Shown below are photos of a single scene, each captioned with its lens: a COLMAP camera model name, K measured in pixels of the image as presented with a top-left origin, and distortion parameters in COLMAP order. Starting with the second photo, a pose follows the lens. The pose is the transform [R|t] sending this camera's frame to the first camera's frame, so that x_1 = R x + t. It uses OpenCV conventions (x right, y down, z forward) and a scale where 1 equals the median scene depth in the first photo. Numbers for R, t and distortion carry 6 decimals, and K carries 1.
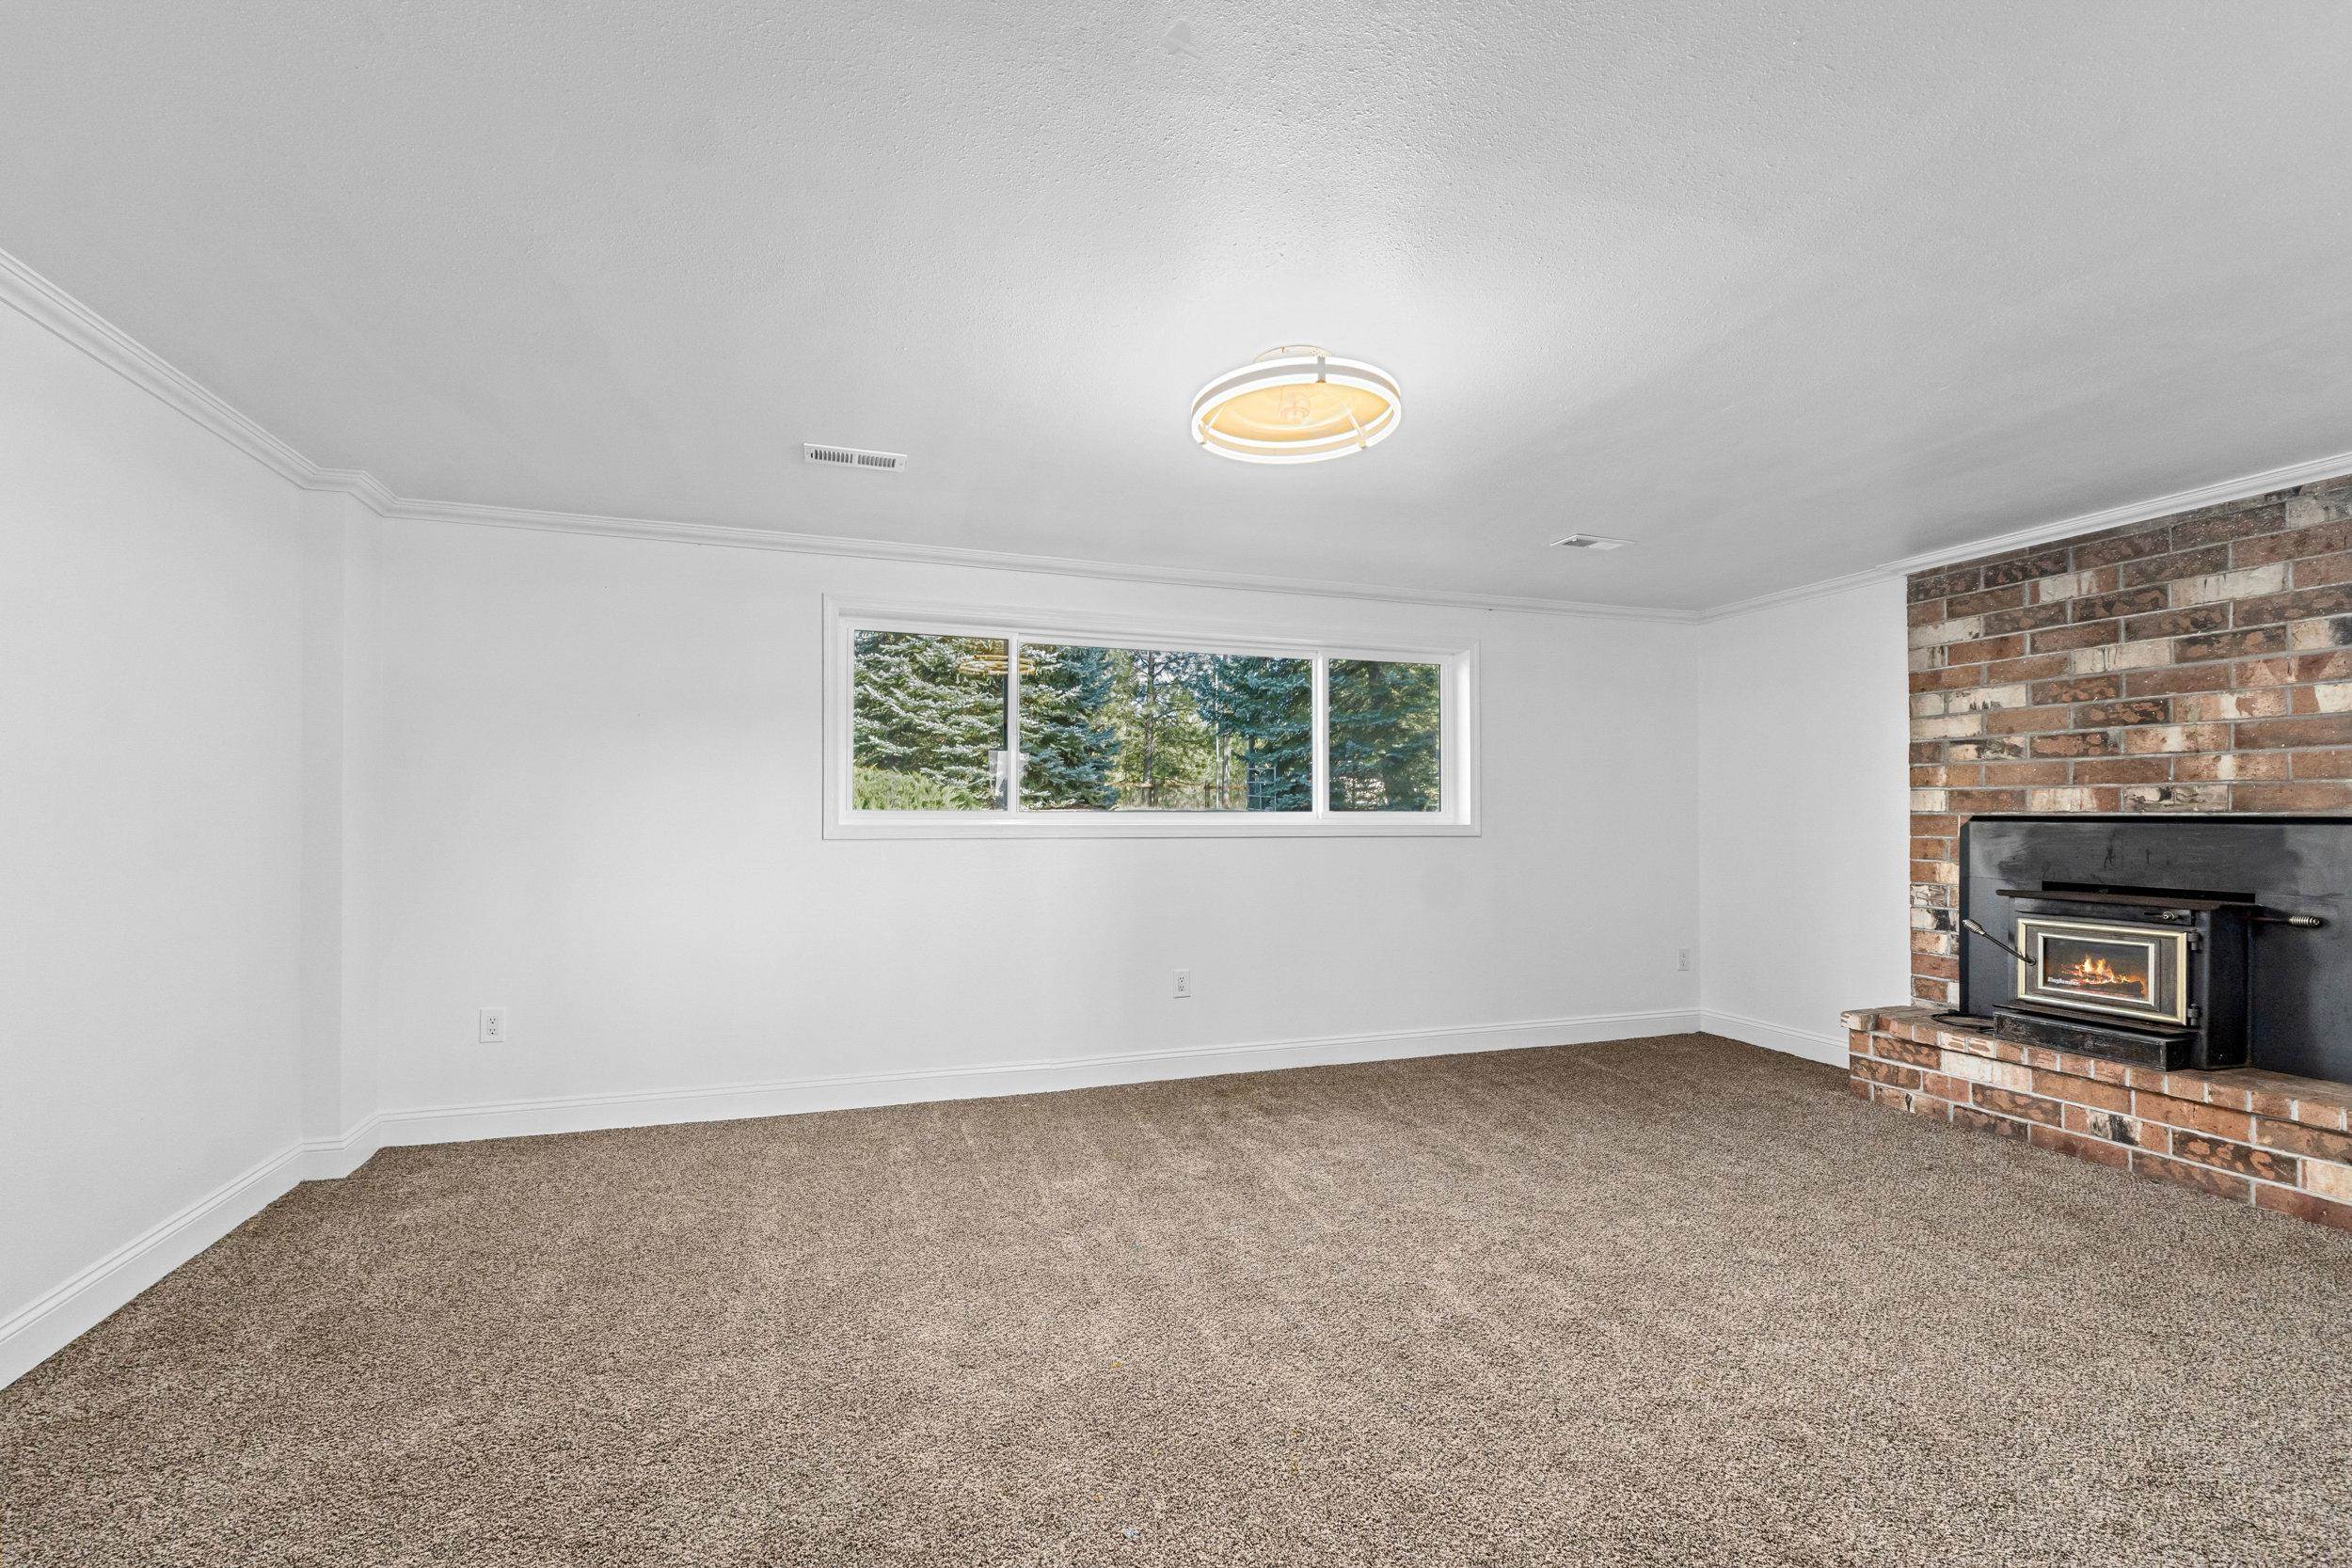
lens RADIAL K [[985.2, 0, 1183.6], [0, 985.2, 804.9], [0, 0, 1]] dist [-0.002402, 0.000528]
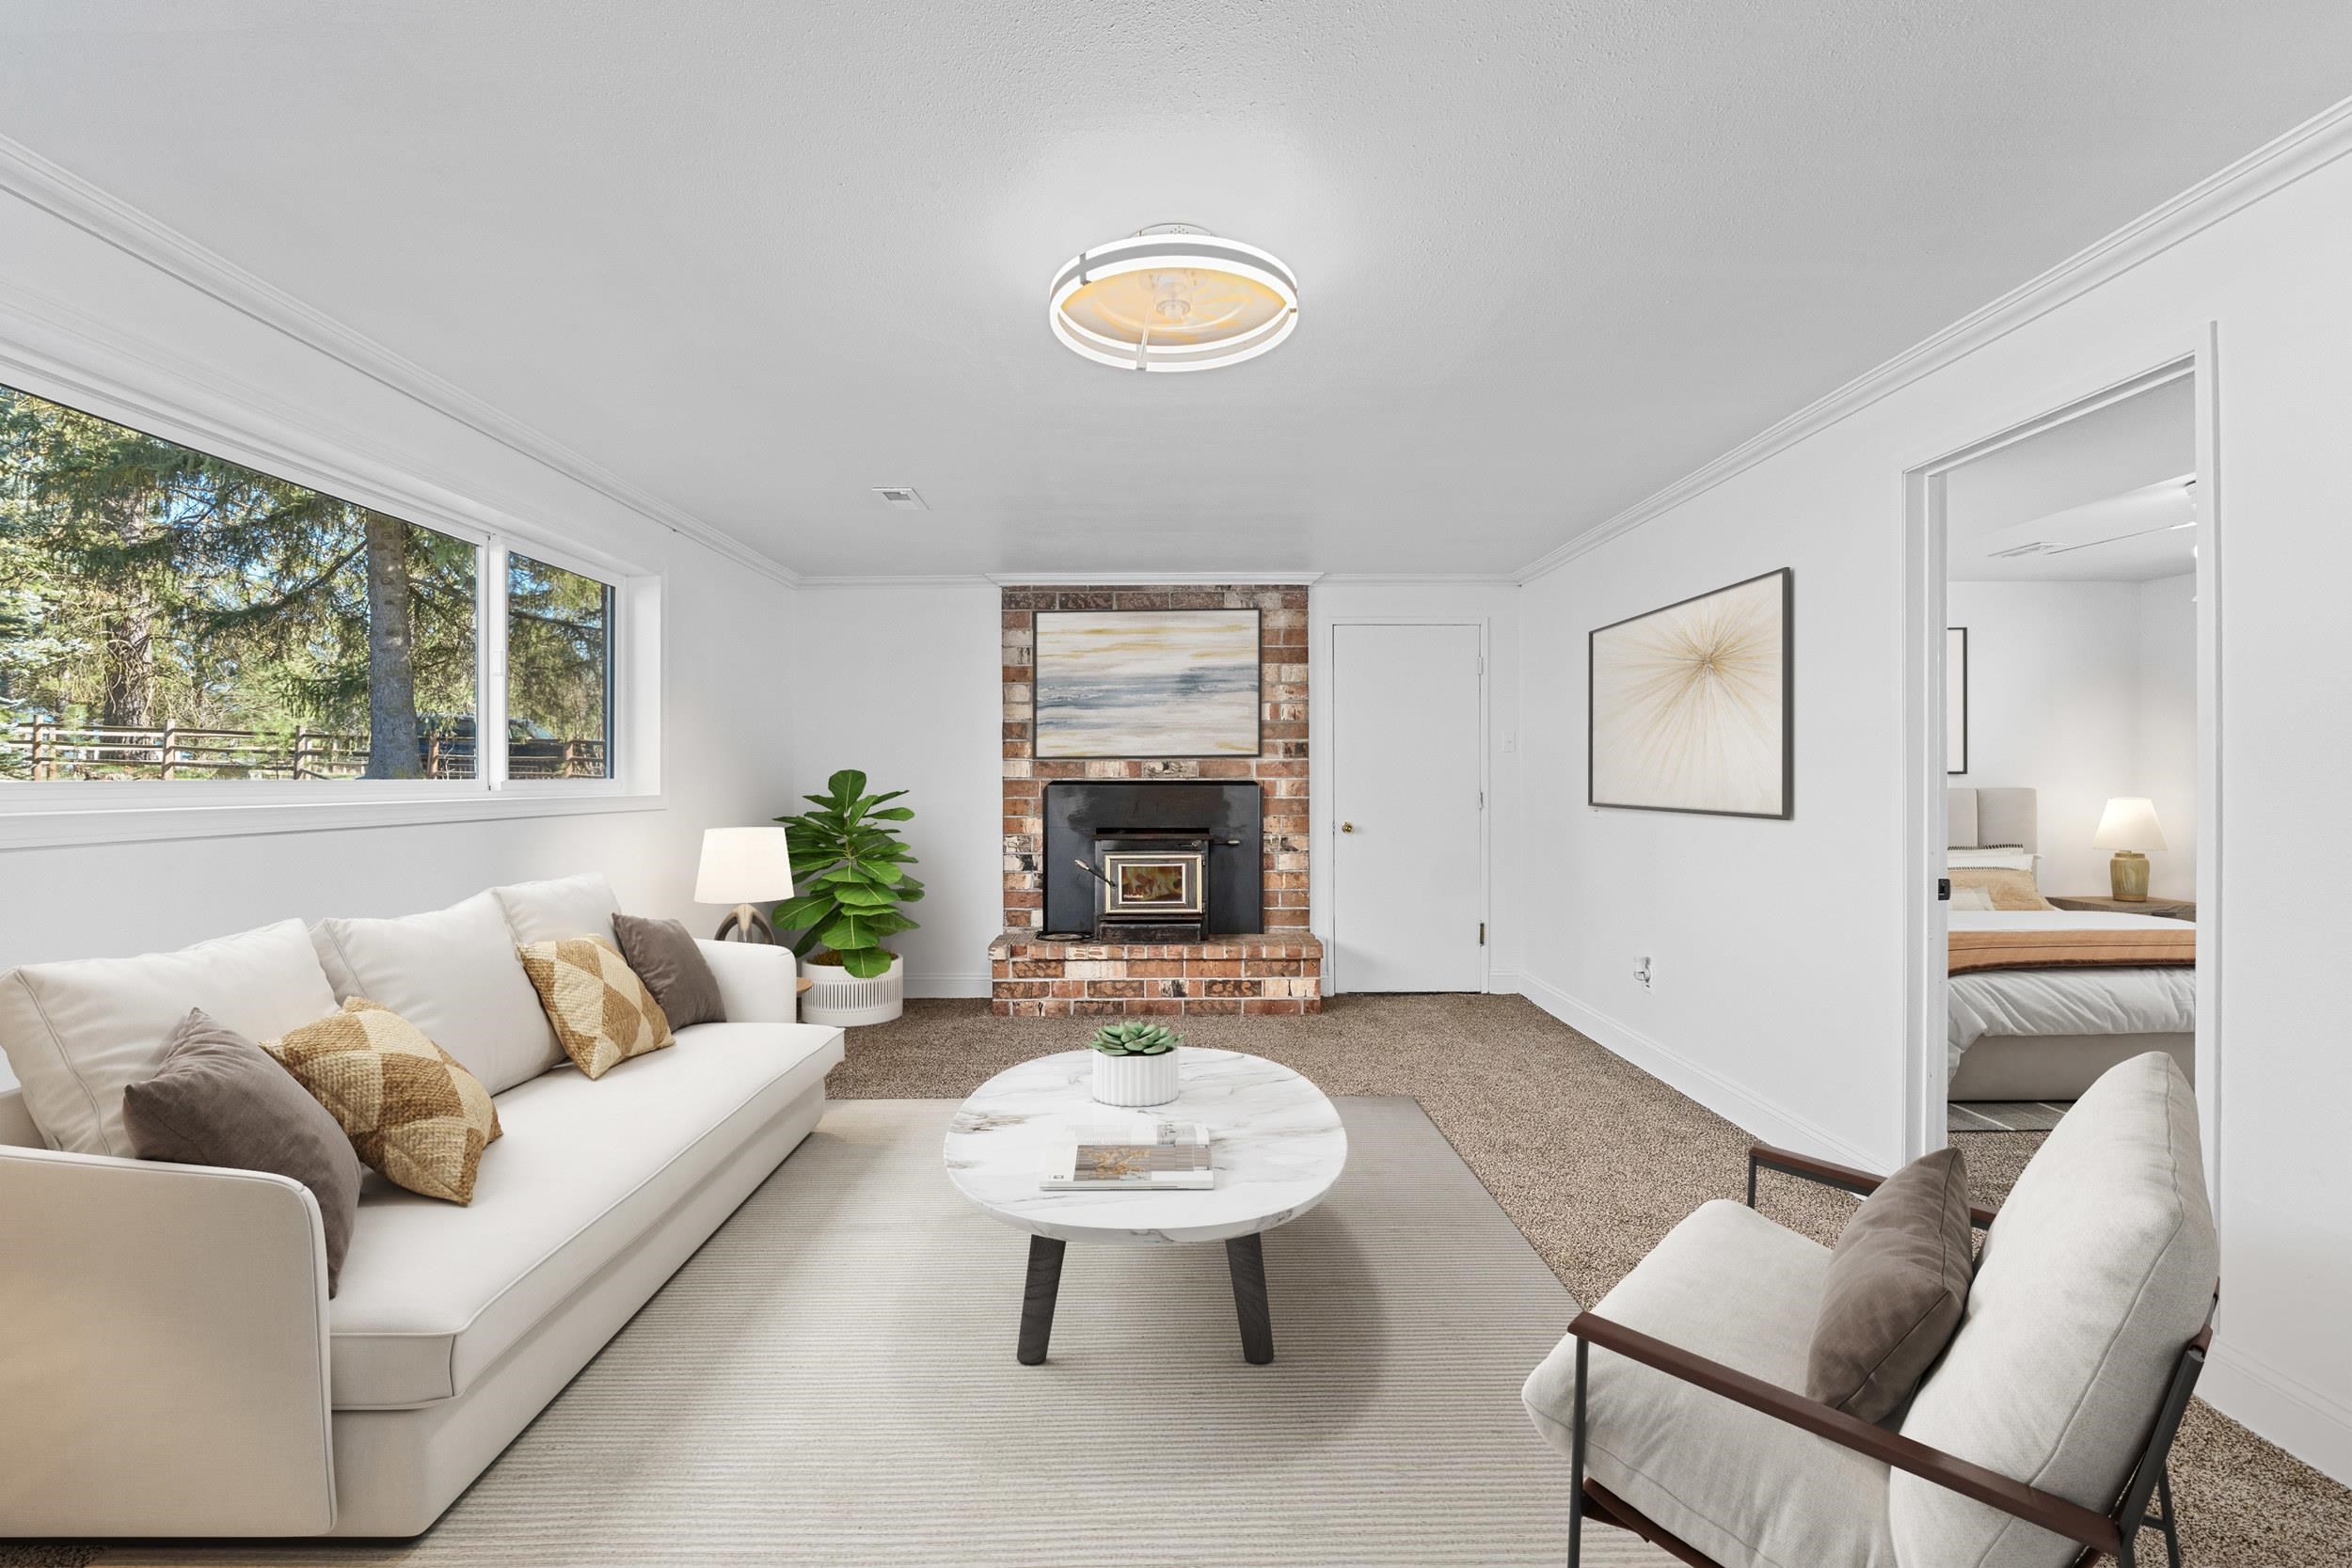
lens RADIAL K [[985.2, 0, 1180.0], [0, 985.2, 776.4], [0, 0, 1]] dist [-0.002402, 0.000528]
pose [[0.326369, -0.000316, 0.945242, -0.411070], [-0.008270, 0.999961, 0.003190, -0.000654], [-0.945206, -0.008858, 0.326354, 0.435711]]
